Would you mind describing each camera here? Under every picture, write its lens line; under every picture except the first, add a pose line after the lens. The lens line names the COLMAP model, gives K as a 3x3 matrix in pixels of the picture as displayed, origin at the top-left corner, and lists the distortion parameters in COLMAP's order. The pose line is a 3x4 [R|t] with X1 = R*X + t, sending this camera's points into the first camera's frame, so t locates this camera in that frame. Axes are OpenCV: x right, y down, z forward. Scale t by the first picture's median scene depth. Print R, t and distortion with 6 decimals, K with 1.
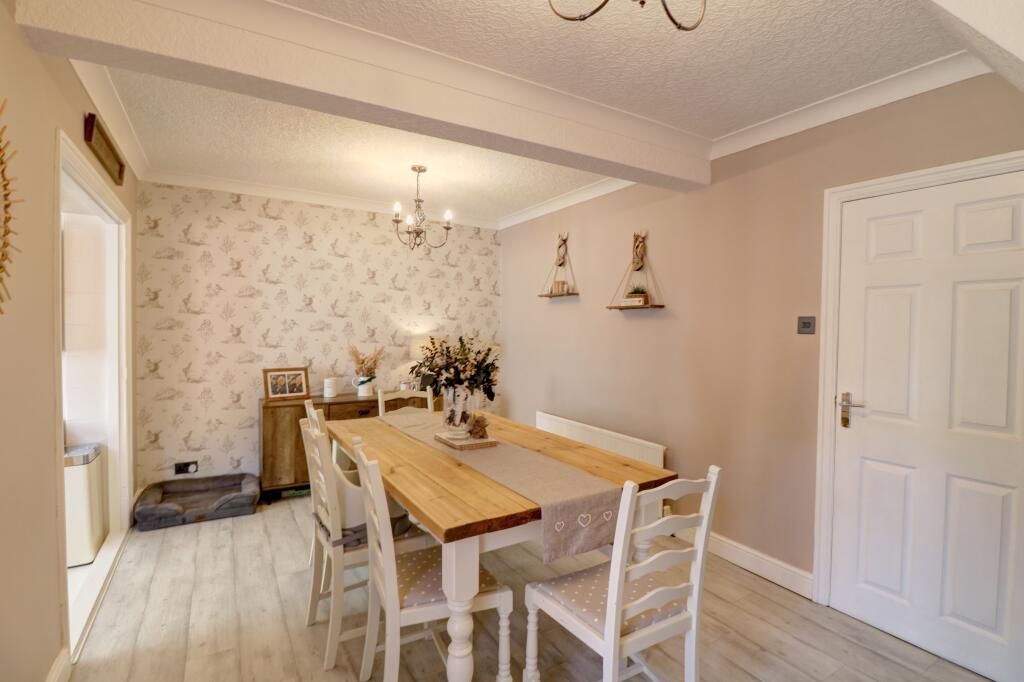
lens RADIAL K [[480.0, 0, 512.0], [0, 480.0, 341.0], [0, 0, 1]] dist [0.000886, 0.000024]
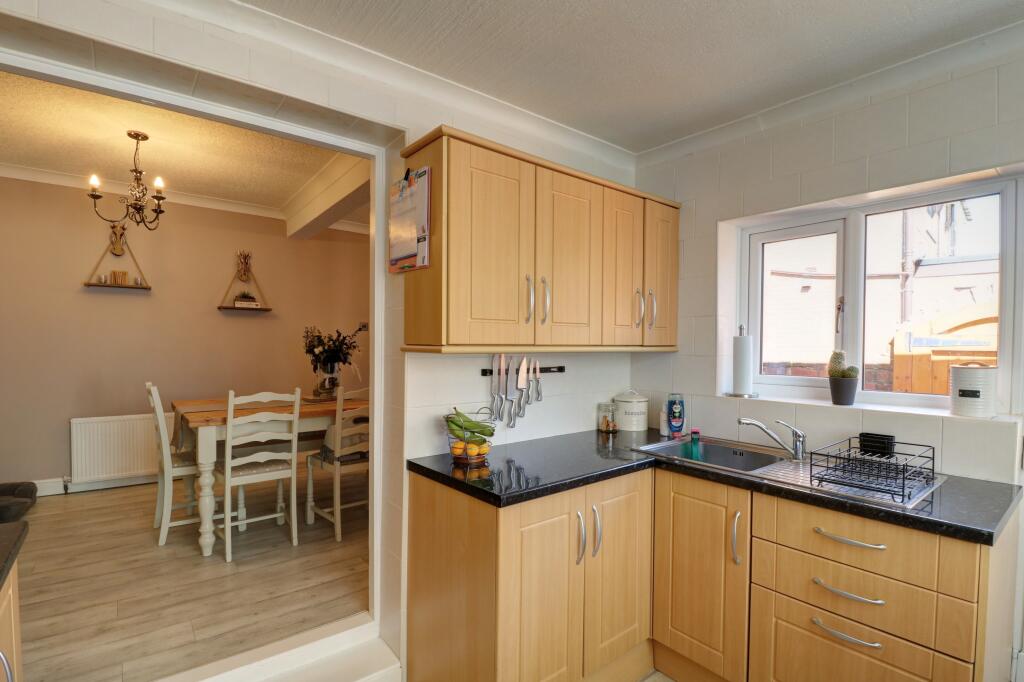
lens RADIAL K [[487.2, 0, 515.3], [0, 487.2, 326.9], [0, 0, 1]] dist [0.002067, -0.020146]
pose [[-0.121572, 0.027247, 0.992209, -1.149631], [0.024622, 0.999398, -0.024428, 0.031190], [-0.992277, 0.021461, -0.122170, 0.426493]]
